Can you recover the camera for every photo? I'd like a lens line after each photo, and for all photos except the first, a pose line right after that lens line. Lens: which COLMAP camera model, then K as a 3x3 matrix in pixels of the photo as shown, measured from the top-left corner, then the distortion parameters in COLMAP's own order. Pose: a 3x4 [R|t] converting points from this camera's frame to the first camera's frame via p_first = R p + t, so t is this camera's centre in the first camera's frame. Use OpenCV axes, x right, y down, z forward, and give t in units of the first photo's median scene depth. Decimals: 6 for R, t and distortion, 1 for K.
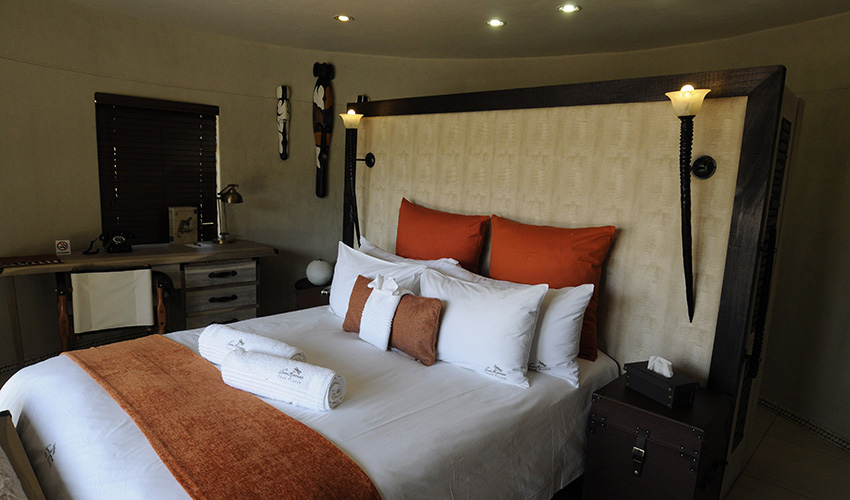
lens RADIAL K [[519.6, 0, 424.3], [0, 519.6, 255.1], [0, 0, 1]] dist [-0.010203, -0.003070]
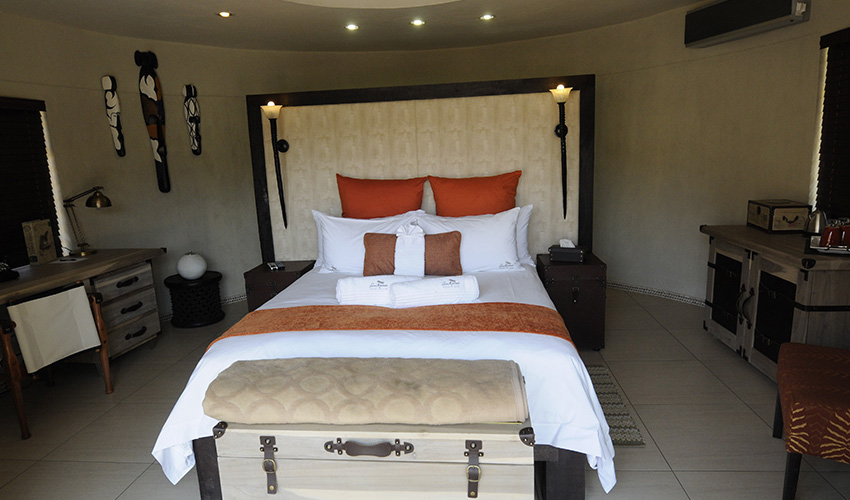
lens RADIAL K [[519.6, 0, 424.3], [0, 519.6, 255.1], [0, 0, 1]] dist [-0.010203, -0.003070]
pose [[0.777617, -0.202821, 0.595126, -0.526303], [0.180163, 0.978728, 0.098146, -0.005688], [-0.602373, 0.030900, 0.797617, -0.067927]]
